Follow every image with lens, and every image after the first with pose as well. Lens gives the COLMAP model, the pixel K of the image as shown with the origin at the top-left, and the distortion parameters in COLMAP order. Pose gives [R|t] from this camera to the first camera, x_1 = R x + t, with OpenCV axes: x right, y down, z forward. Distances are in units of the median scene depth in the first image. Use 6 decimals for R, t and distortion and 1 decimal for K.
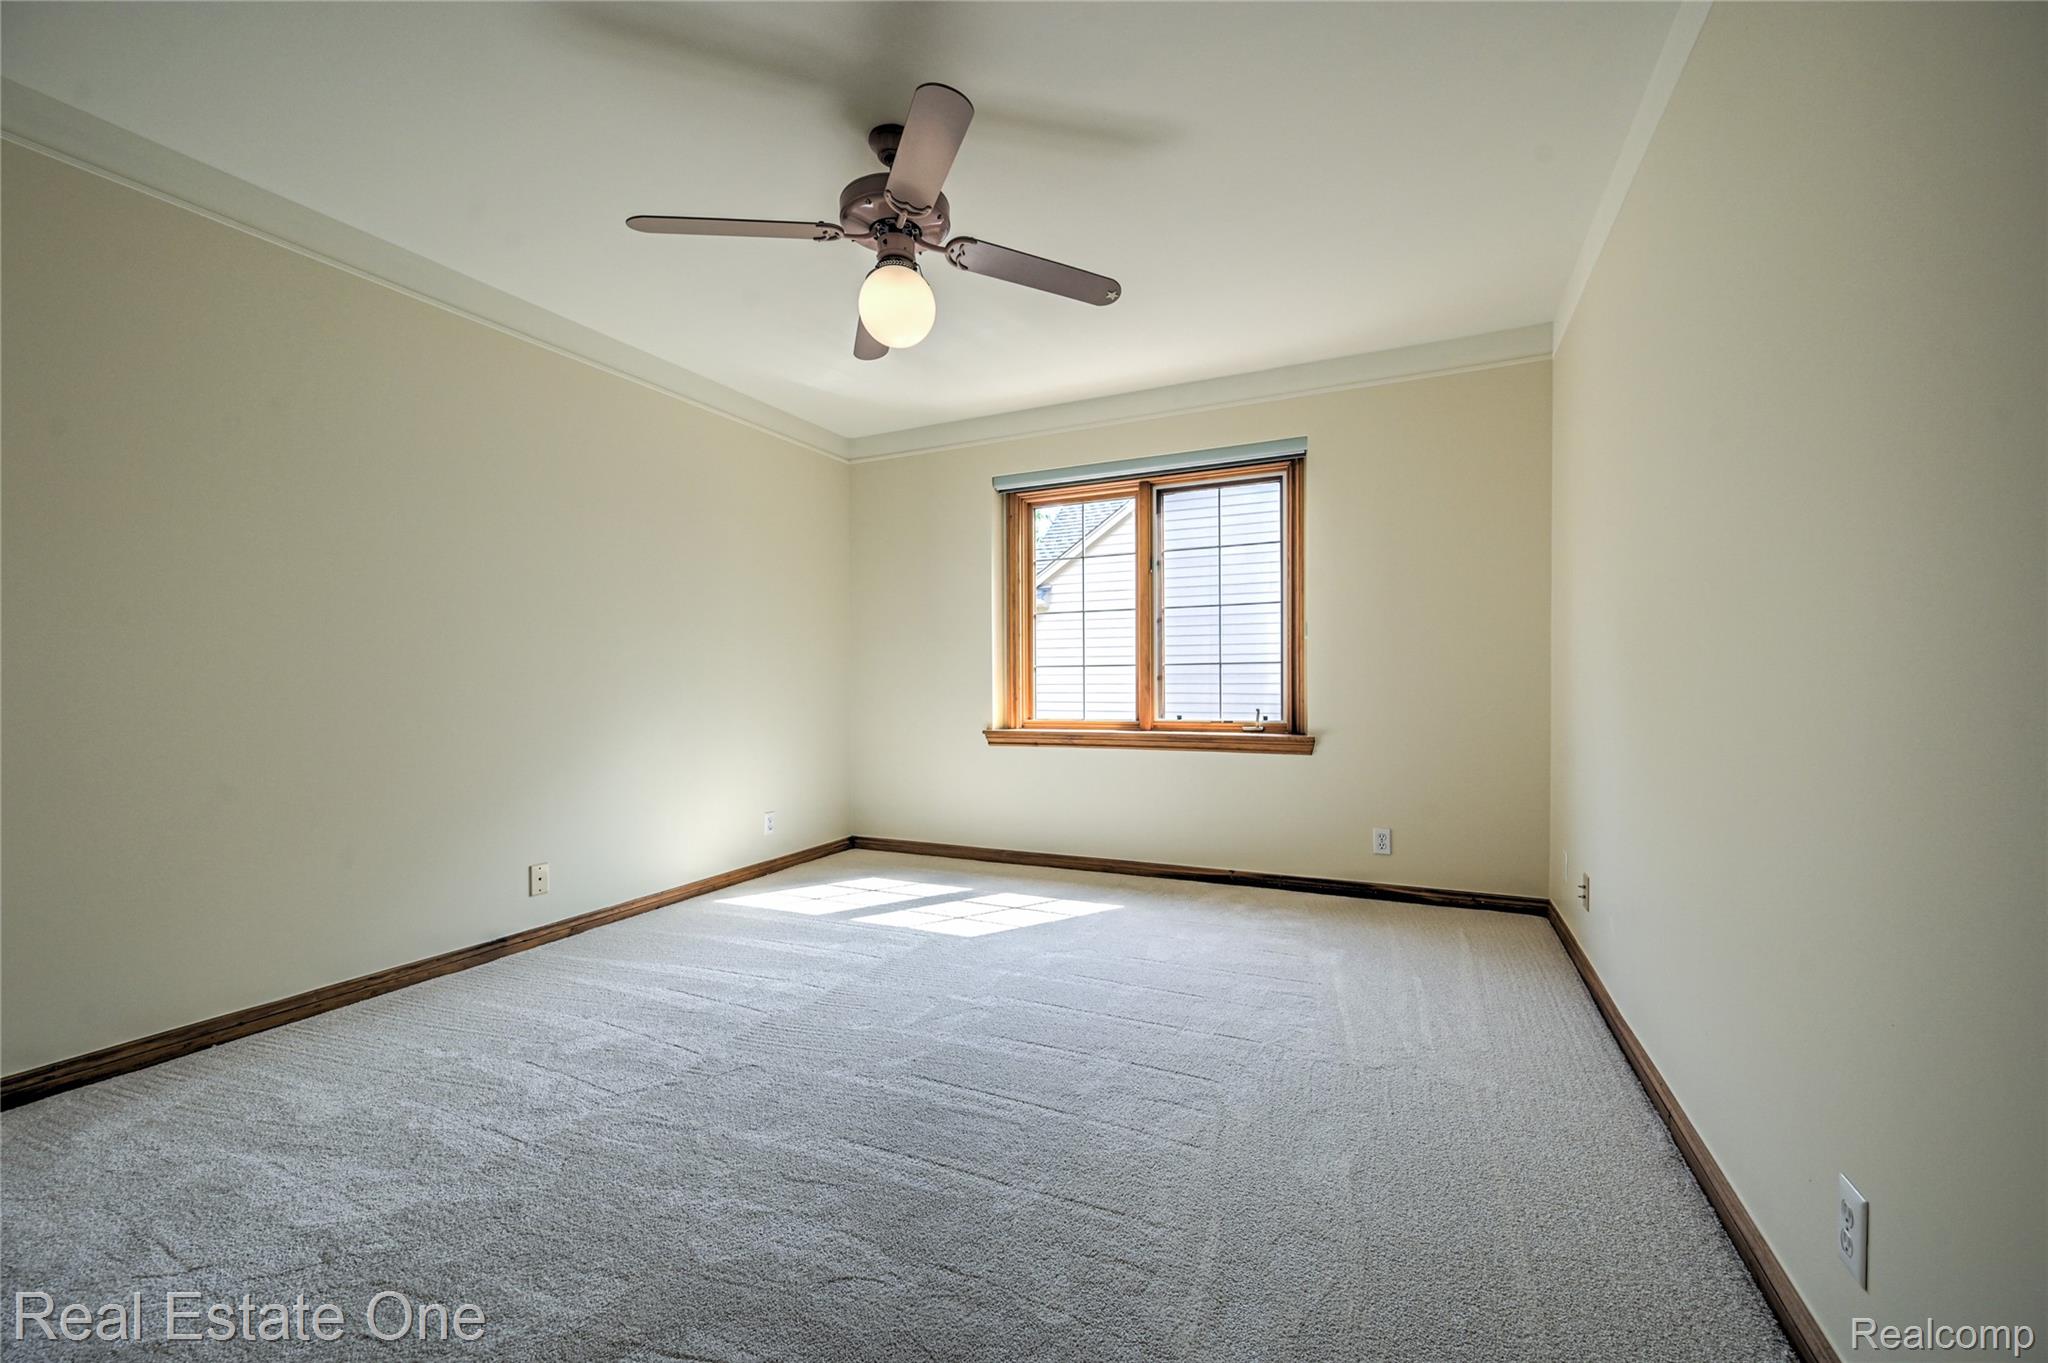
lens RADIAL K [[837.0, 0, 1030.1], [0, 837.0, 682.9], [0, 0, 1]] dist [0.000081, -0.000566]
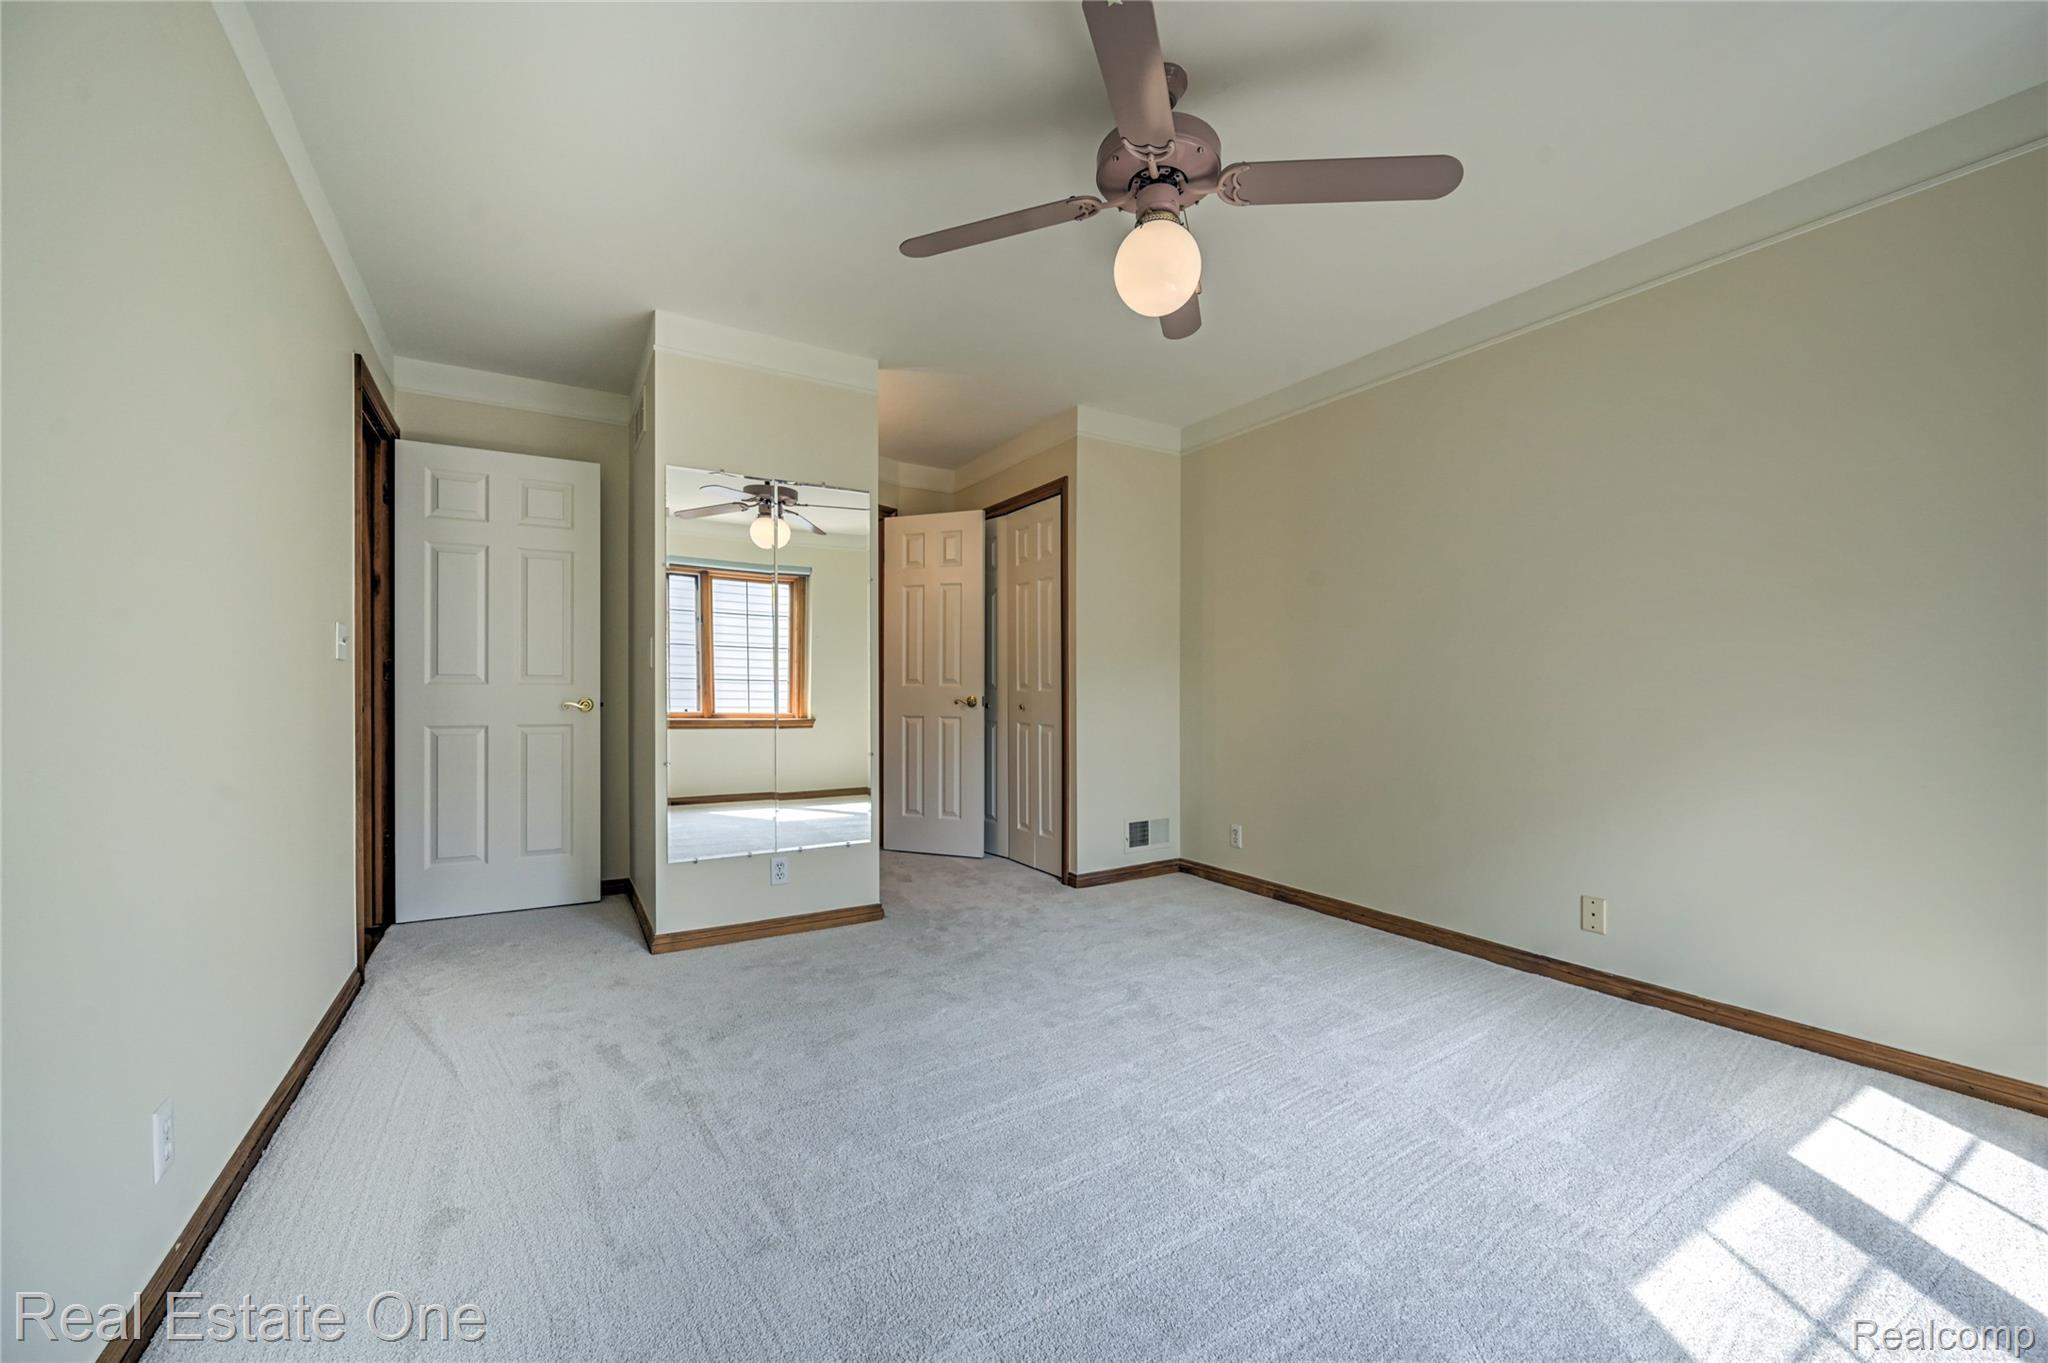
lens RADIAL K [[837.0, 0, 1038.7], [0, 837.0, 681.4], [0, 0, 1]] dist [0.000081, -0.000566]
pose [[-0.558932, 0.000976, -0.829213, 0.477716], [-0.001967, 0.999995, 0.002503, -0.010972], [0.829211, 0.003030, -0.558927, 1.036331]]
